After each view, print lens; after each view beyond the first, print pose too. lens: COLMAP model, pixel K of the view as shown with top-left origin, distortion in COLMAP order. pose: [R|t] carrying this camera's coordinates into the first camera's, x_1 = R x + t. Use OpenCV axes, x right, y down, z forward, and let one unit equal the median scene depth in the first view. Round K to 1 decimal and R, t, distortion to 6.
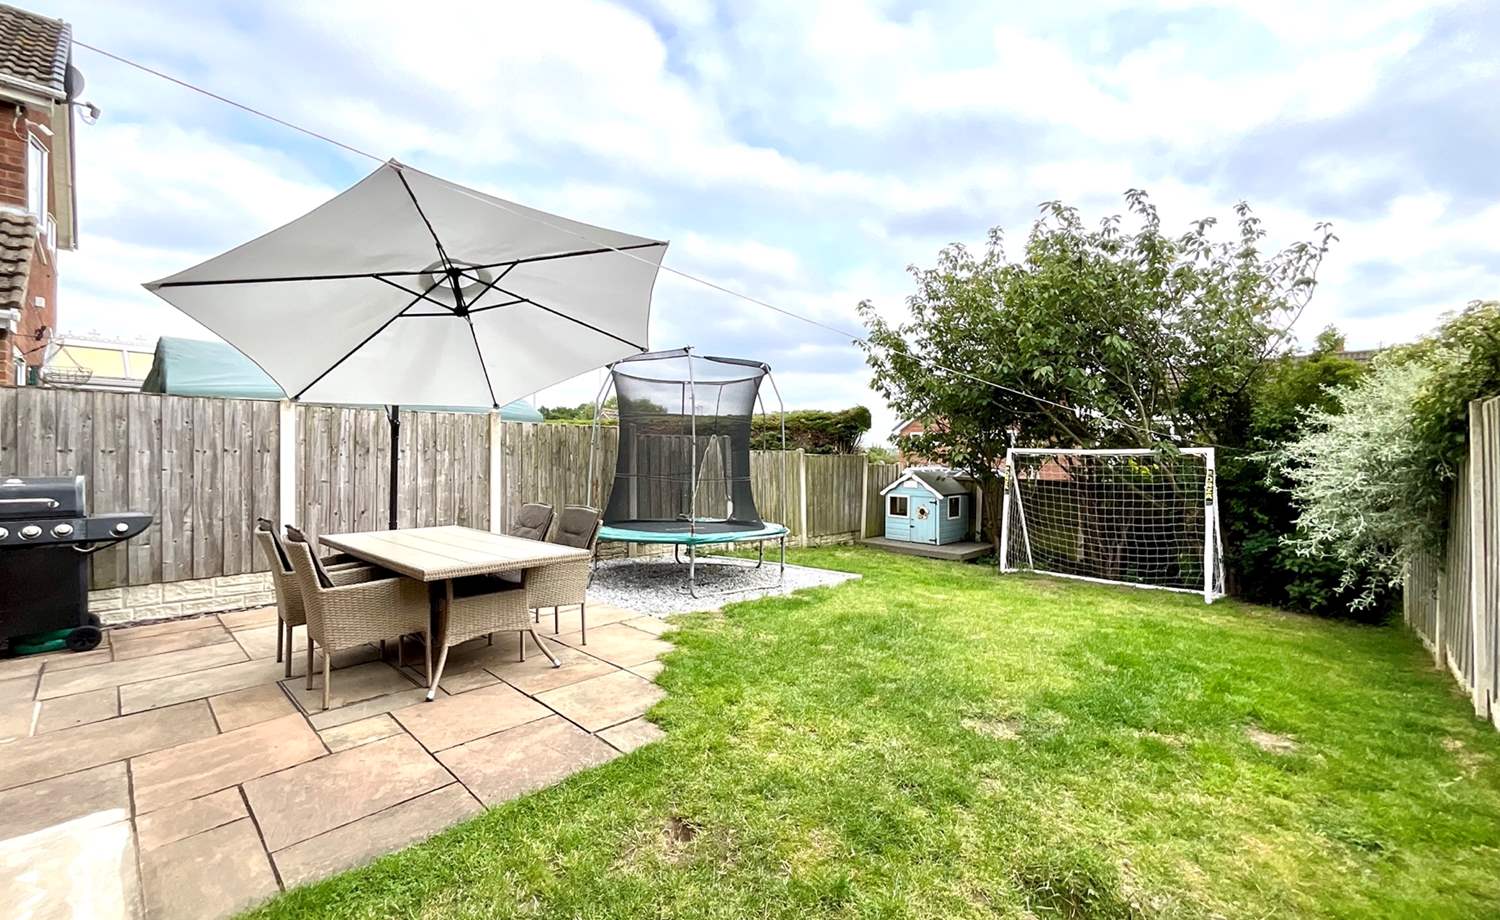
lens RADIAL K [[610.9, 0, 752.1], [0, 610.9, 460.1], [0, 0, 1]] dist [0.001550, -0.000162]
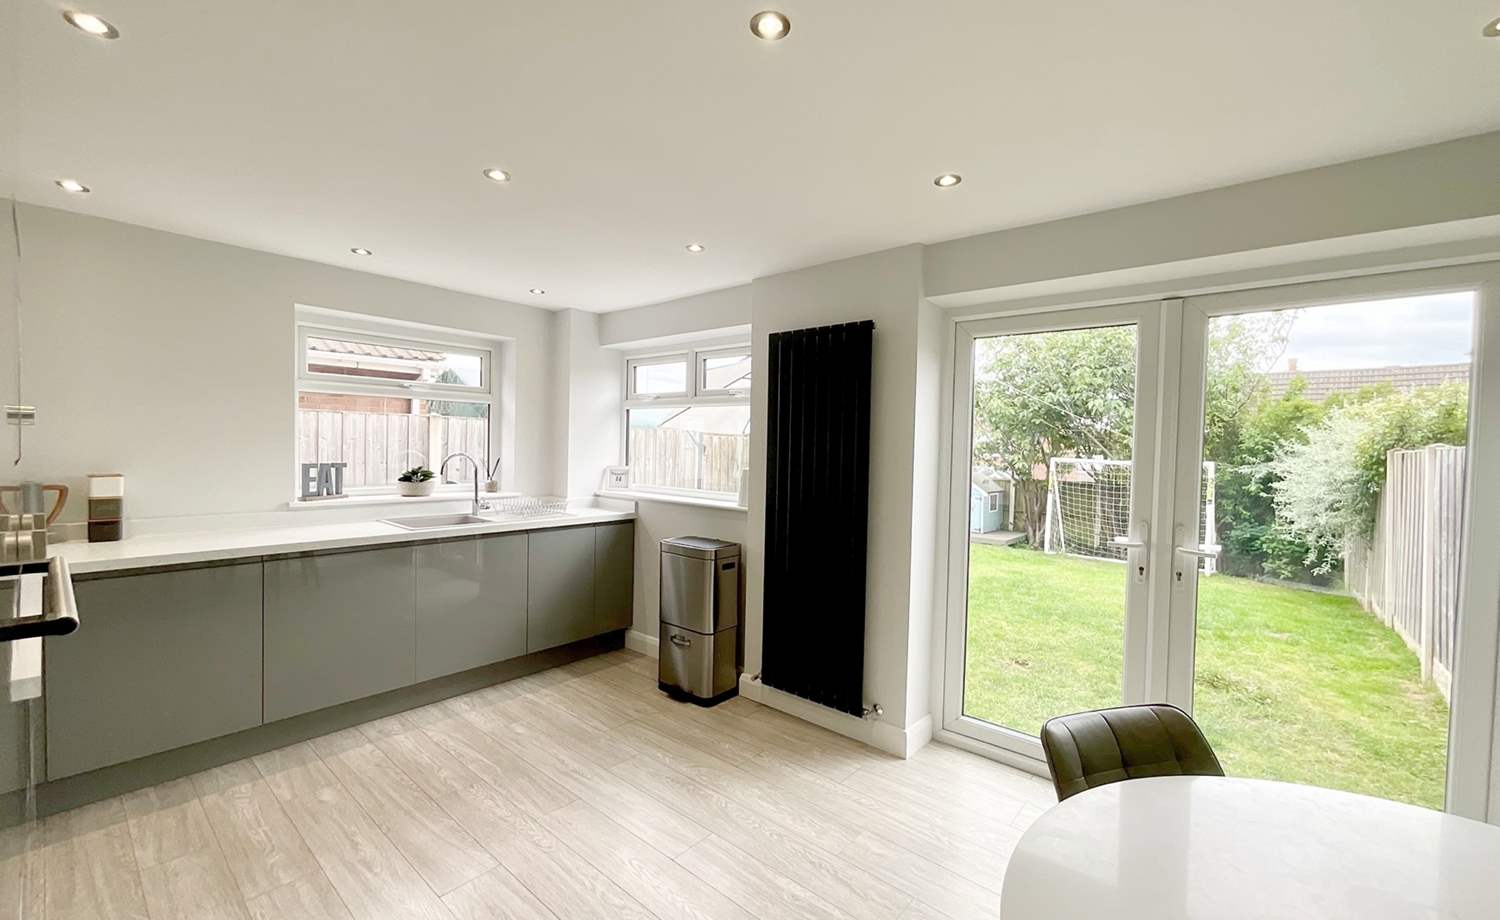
lens RADIAL K [[610.9, 0, 744.9], [0, 610.9, 458.6], [0, 0, 1]] dist [0.001550, -0.000162]
pose [[0.998946, 0.013685, 0.043818, -0.401090], [-0.014330, 0.999793, 0.014441, -0.037756], [-0.043612, -0.015054, 0.998935, -0.361943]]
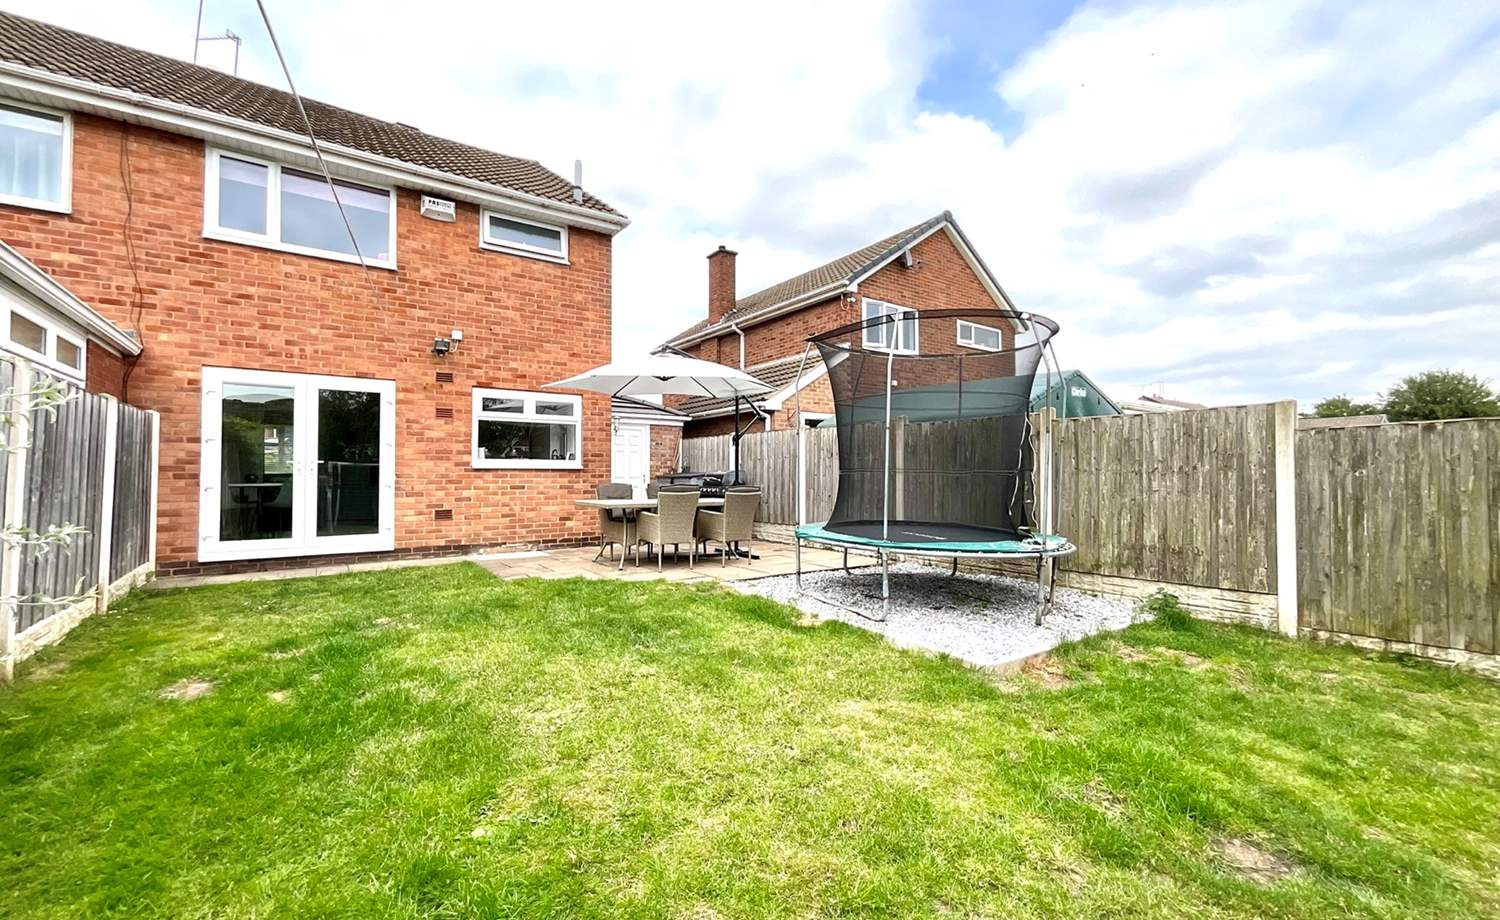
lens RADIAL K [[610.9, 0, 751.8], [0, 610.9, 460.2], [0, 0, 1]] dist [0.001550, -0.000162]
pose [[-0.189432, -0.035191, -0.981263, 0.795330], [-0.006456, 0.999381, -0.034595, 0.044891], [0.981873, -0.000218, -0.189541, 1.001884]]
